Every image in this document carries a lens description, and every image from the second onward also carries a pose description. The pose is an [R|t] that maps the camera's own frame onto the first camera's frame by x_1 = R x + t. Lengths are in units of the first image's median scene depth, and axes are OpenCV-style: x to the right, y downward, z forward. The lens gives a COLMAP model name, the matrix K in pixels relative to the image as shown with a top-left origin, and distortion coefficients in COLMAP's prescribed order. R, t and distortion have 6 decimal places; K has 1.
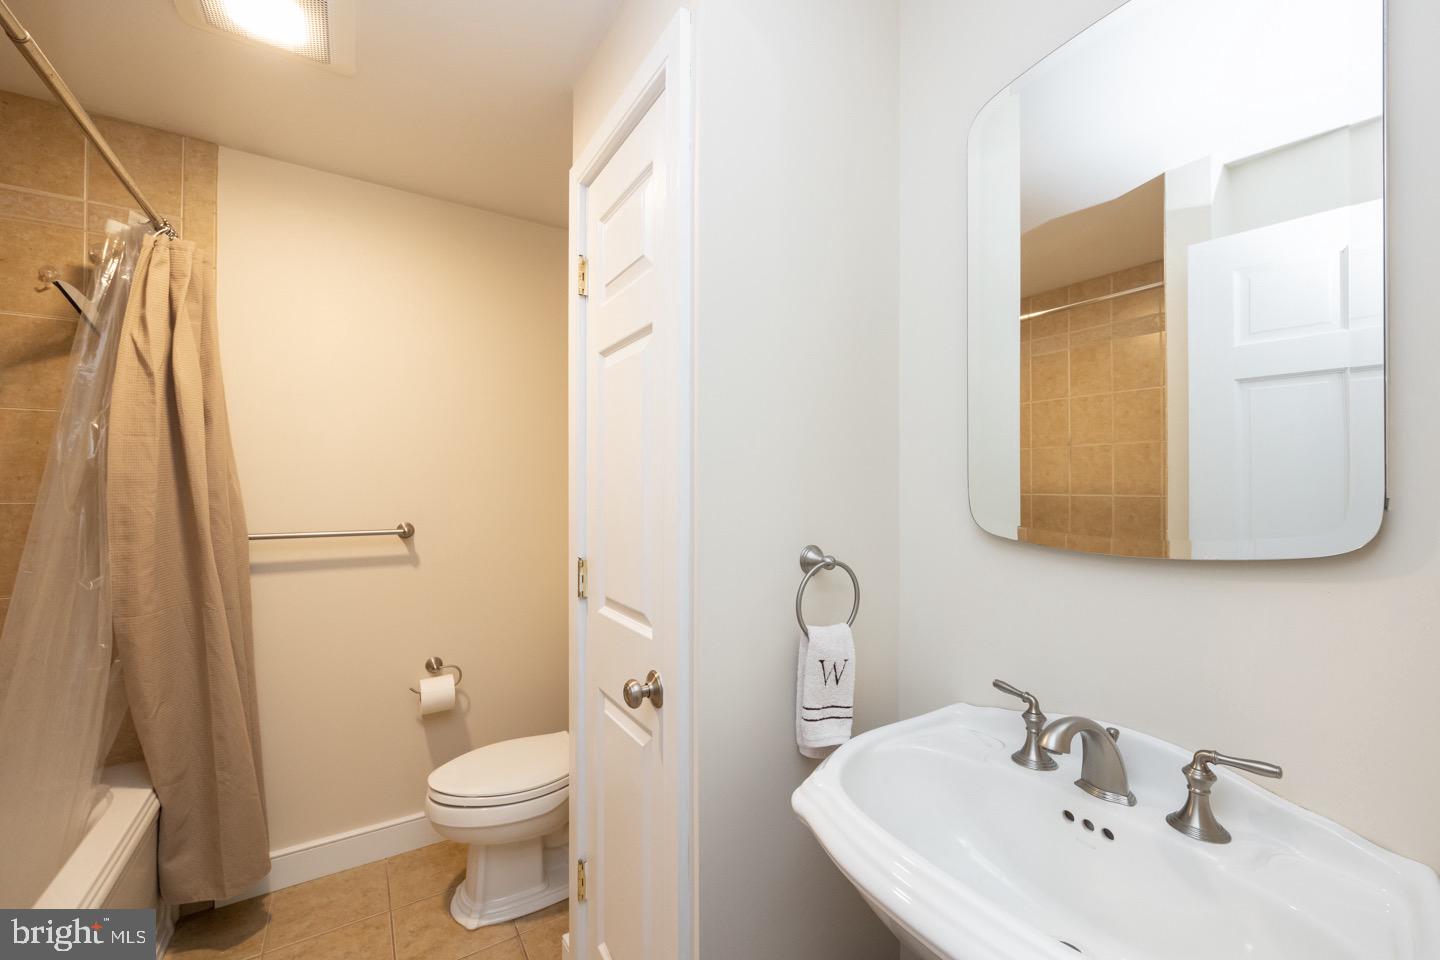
lens RADIAL K [[582.8, 0, 720.2], [0, 582.8, 483.8], [0, 0, 1]] dist [-0.001163, -0.000311]
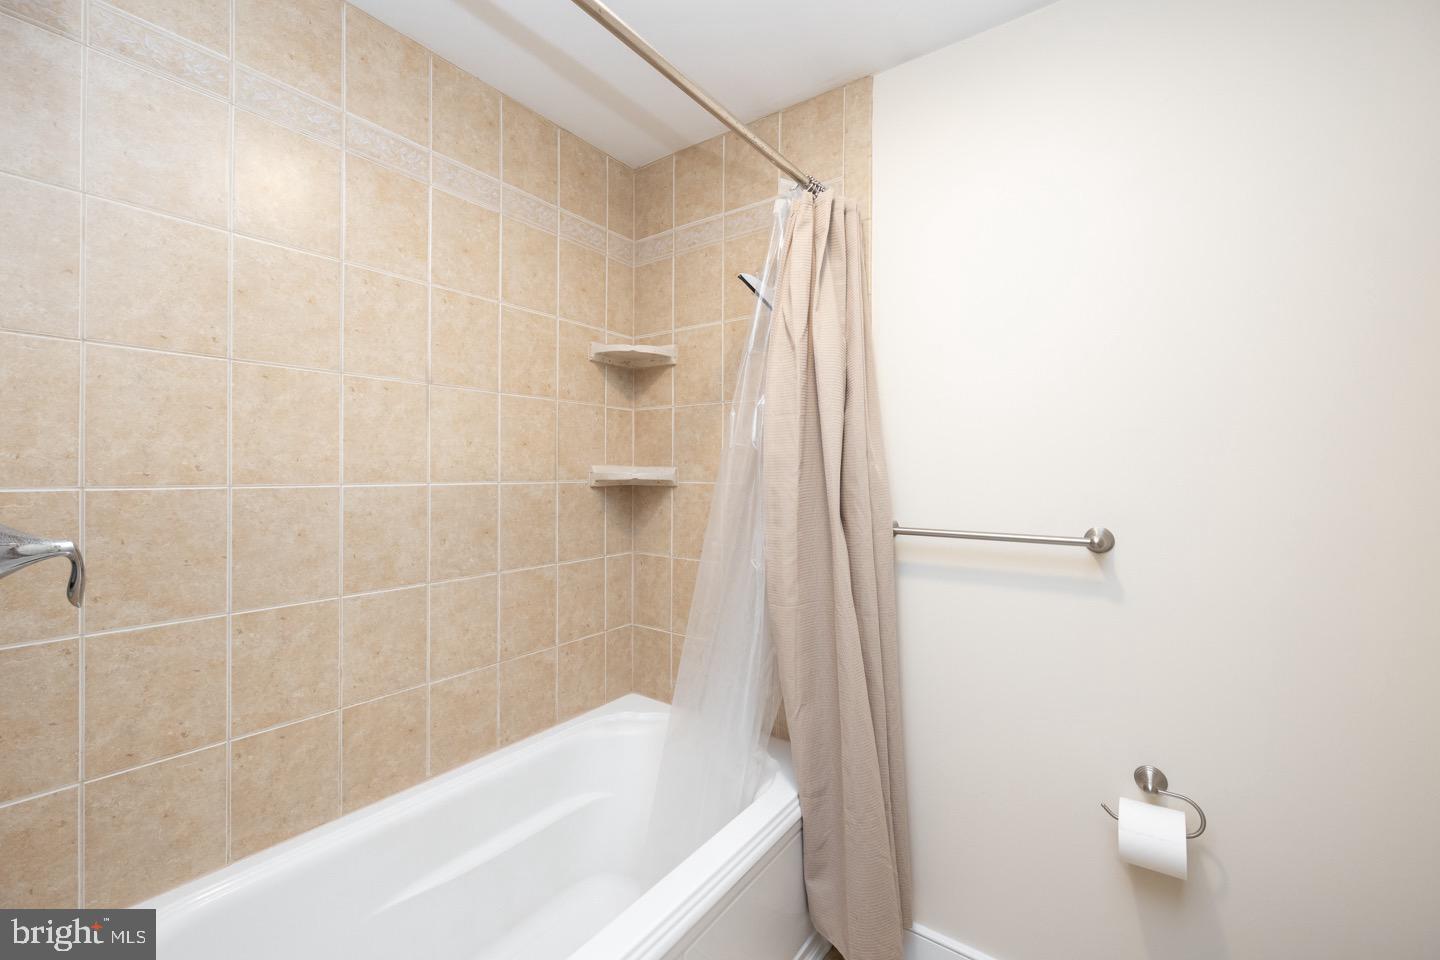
lens RADIAL K [[582.8, 0, 714.5], [0, 582.8, 478.5], [0, 0, 1]] dist [-0.001163, -0.000311]
pose [[0.359755, 0.007290, -0.933018, -0.137815], [0.004933, 0.999941, 0.009715, 0.009433], [0.933034, -0.008098, 0.359698, 0.477037]]
